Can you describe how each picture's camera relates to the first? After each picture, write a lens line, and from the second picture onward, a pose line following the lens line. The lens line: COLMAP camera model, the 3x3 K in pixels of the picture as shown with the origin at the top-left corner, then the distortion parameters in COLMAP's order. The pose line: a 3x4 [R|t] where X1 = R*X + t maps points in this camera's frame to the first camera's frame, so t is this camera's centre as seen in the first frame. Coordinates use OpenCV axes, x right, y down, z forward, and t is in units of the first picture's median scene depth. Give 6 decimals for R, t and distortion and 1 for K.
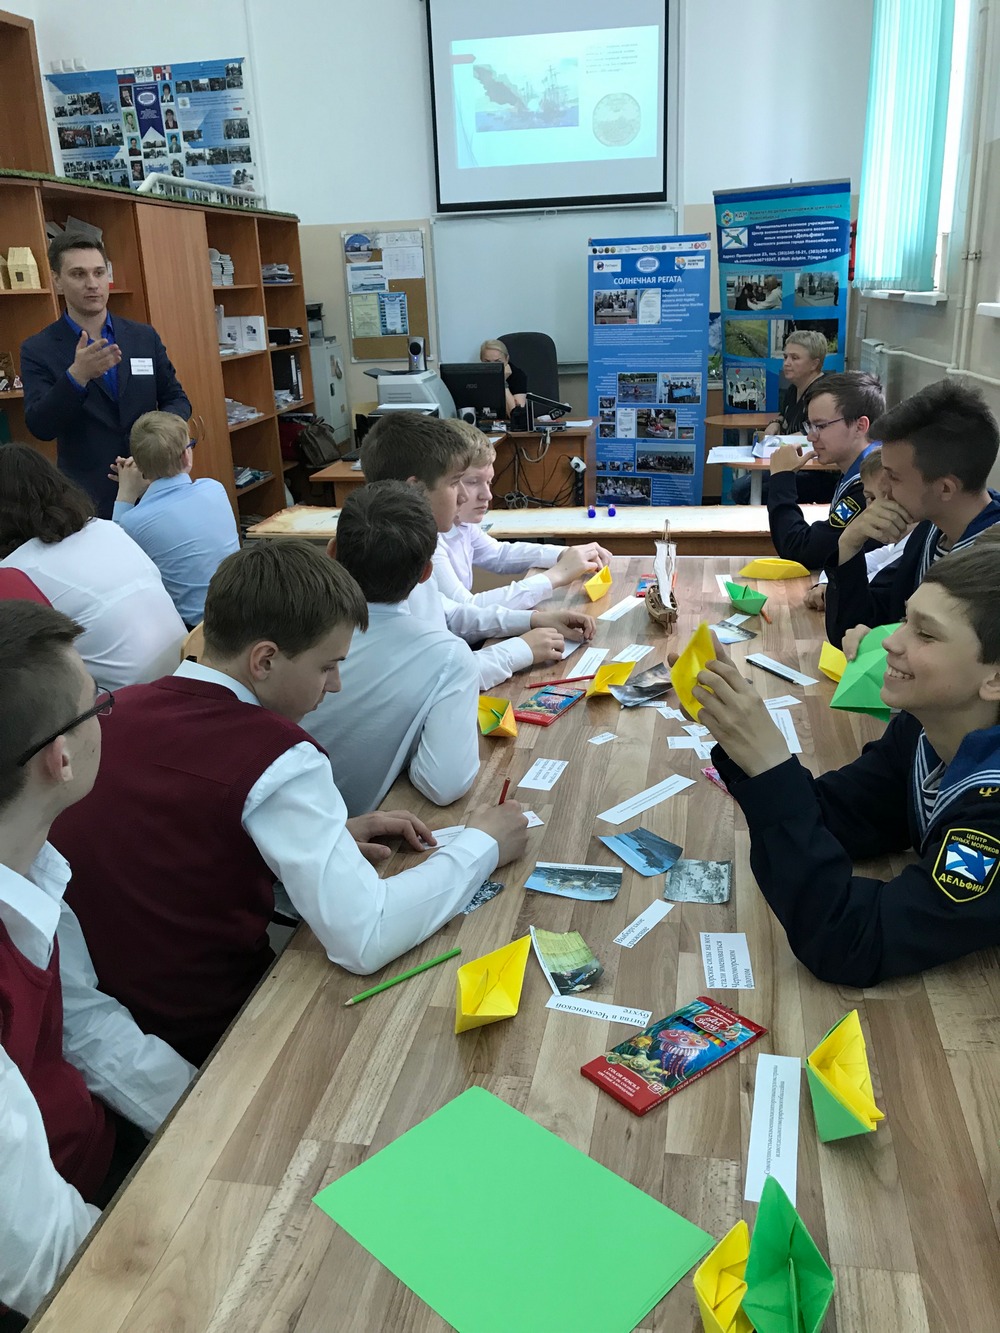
lens RADIAL K [[1102.9, 0, 500.0], [0, 1102.9, 666.5], [0, 0, 1]] dist [0.016896, -0.004011]
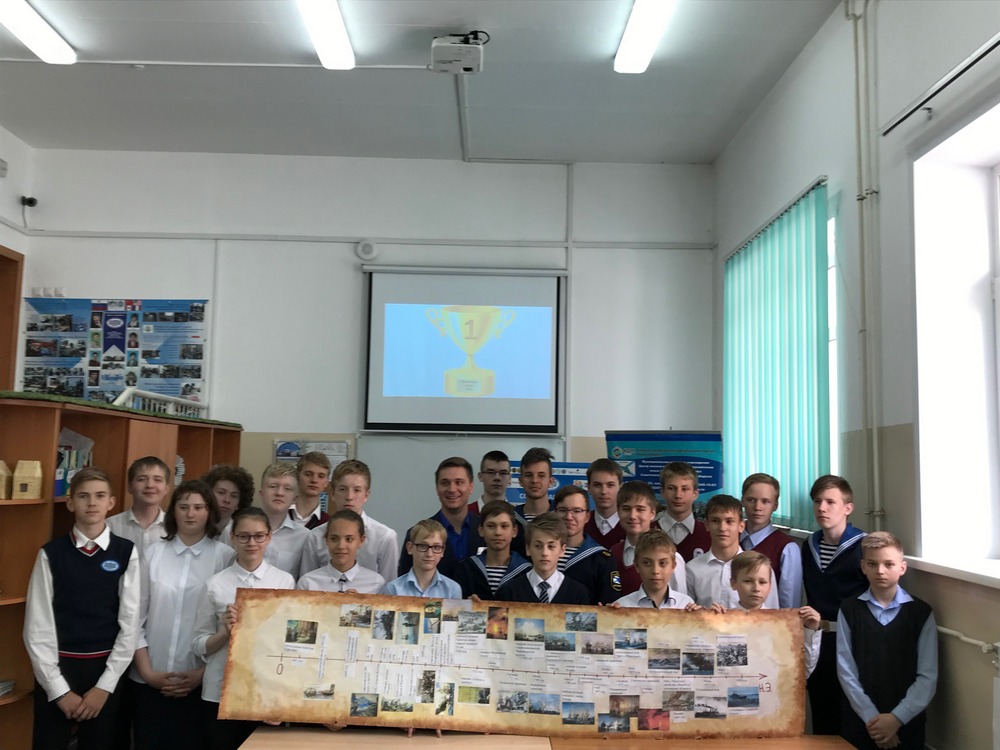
lens RADIAL K [[960.5, 0, 497.4], [0, 960.5, 371.1], [0, 0, 1]] dist [0.011753, 0.012553]
pose [[0.982692, 0.071560, 0.170865, -0.097100], [0.006342, 0.908837, -0.417103, -0.044847], [-0.185136, 0.410967, 0.892654, 0.048158]]
